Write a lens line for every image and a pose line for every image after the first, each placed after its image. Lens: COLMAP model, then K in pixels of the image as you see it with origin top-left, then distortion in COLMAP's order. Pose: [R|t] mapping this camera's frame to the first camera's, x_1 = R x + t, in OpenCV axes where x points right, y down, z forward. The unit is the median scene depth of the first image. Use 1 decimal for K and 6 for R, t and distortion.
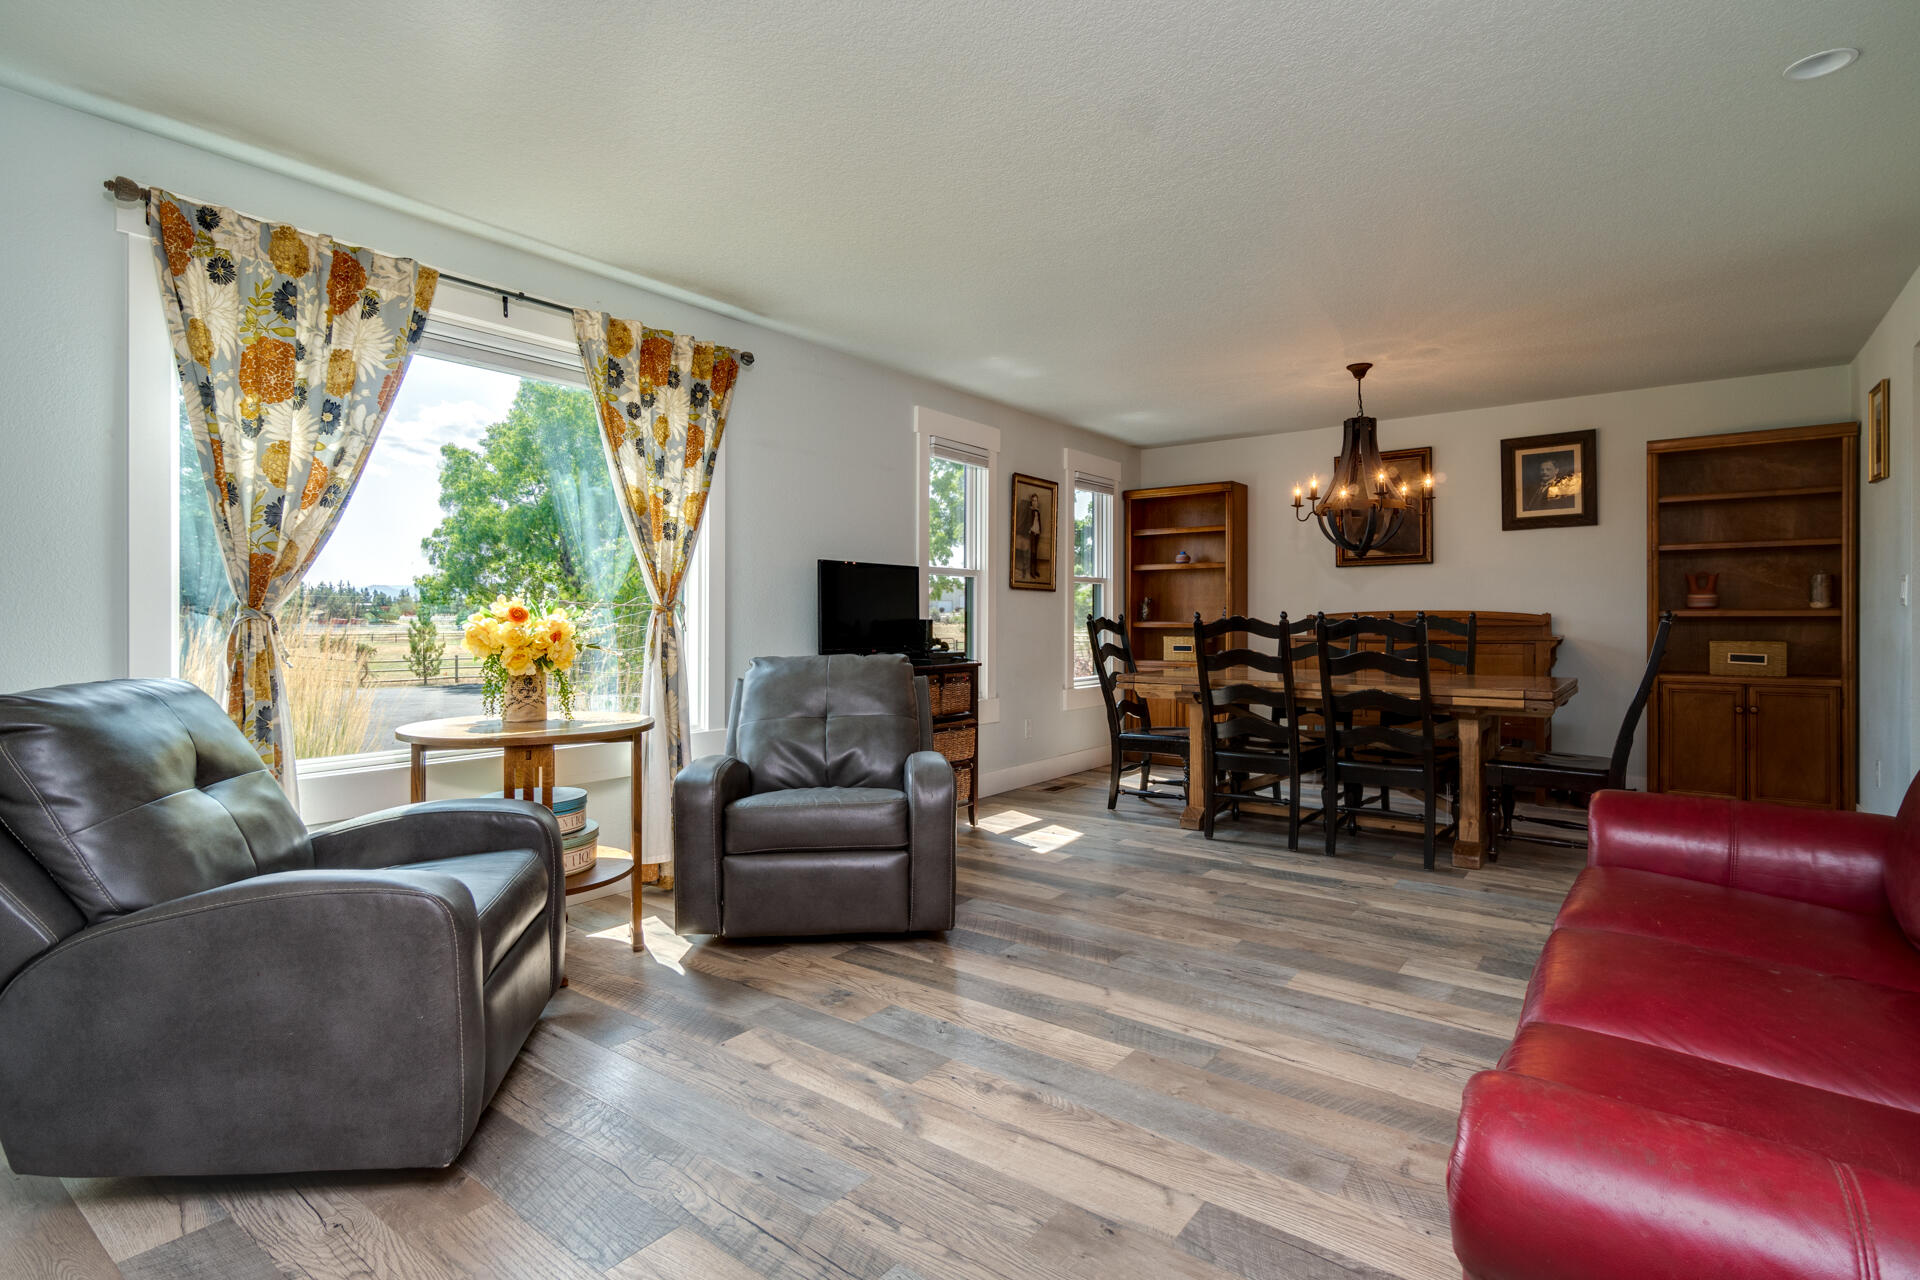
lens RADIAL K [[929.1, 0, 964.5], [0, 929.1, 622.3], [0, 0, 1]] dist [-0.008009, -0.000393]
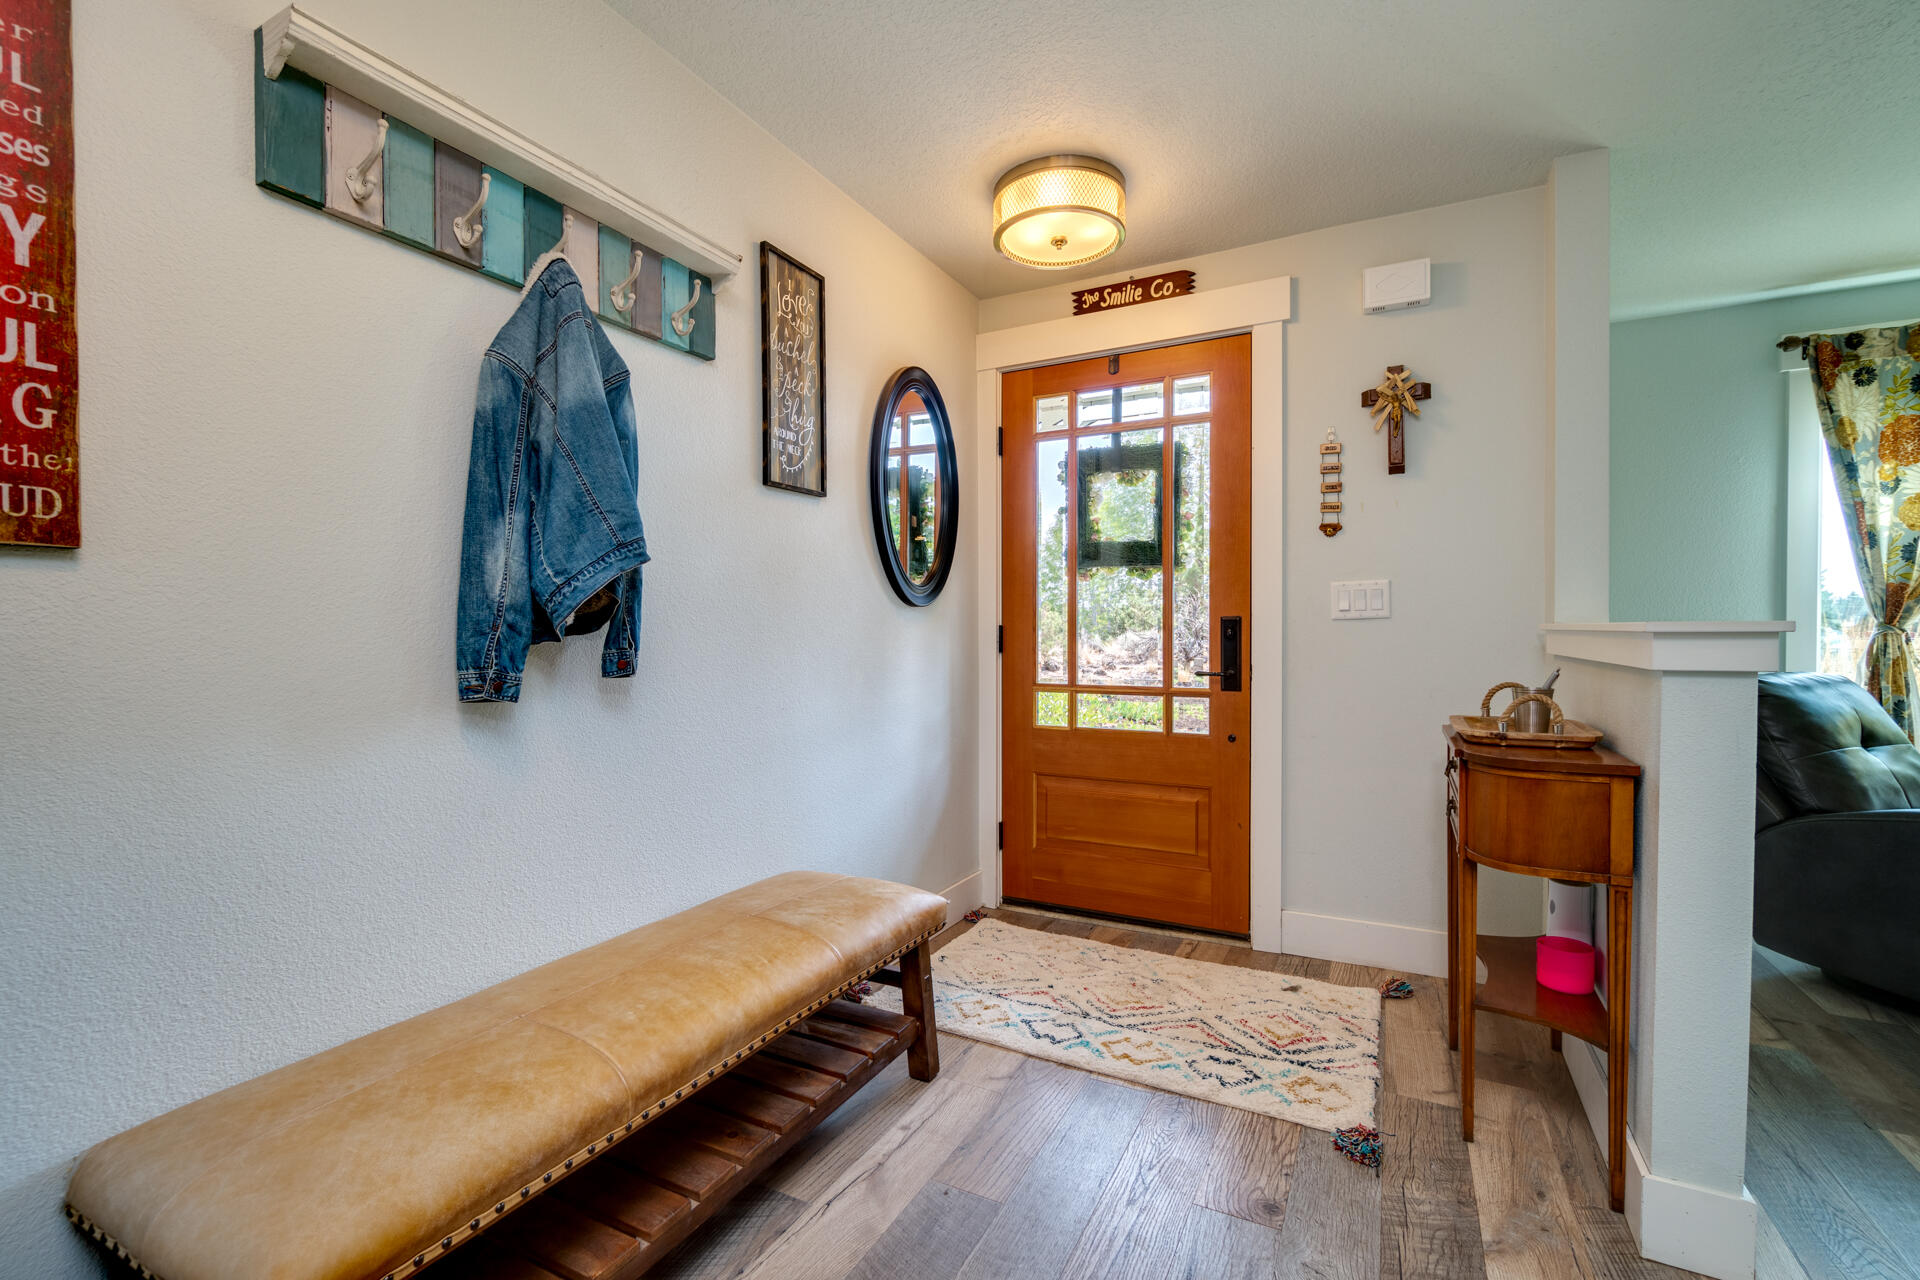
lens RADIAL K [[847.8, 0, 959.2], [0, 847.8, 647.4], [0, 0, 1]] dist [-0.008160, 0.002474]
pose [[0.157068, 0.013645, -0.987494, 0.212542], [-0.002484, 0.999907, 0.013421, 0.004342], [0.987585, 0.000345, 0.157087, -0.506815]]
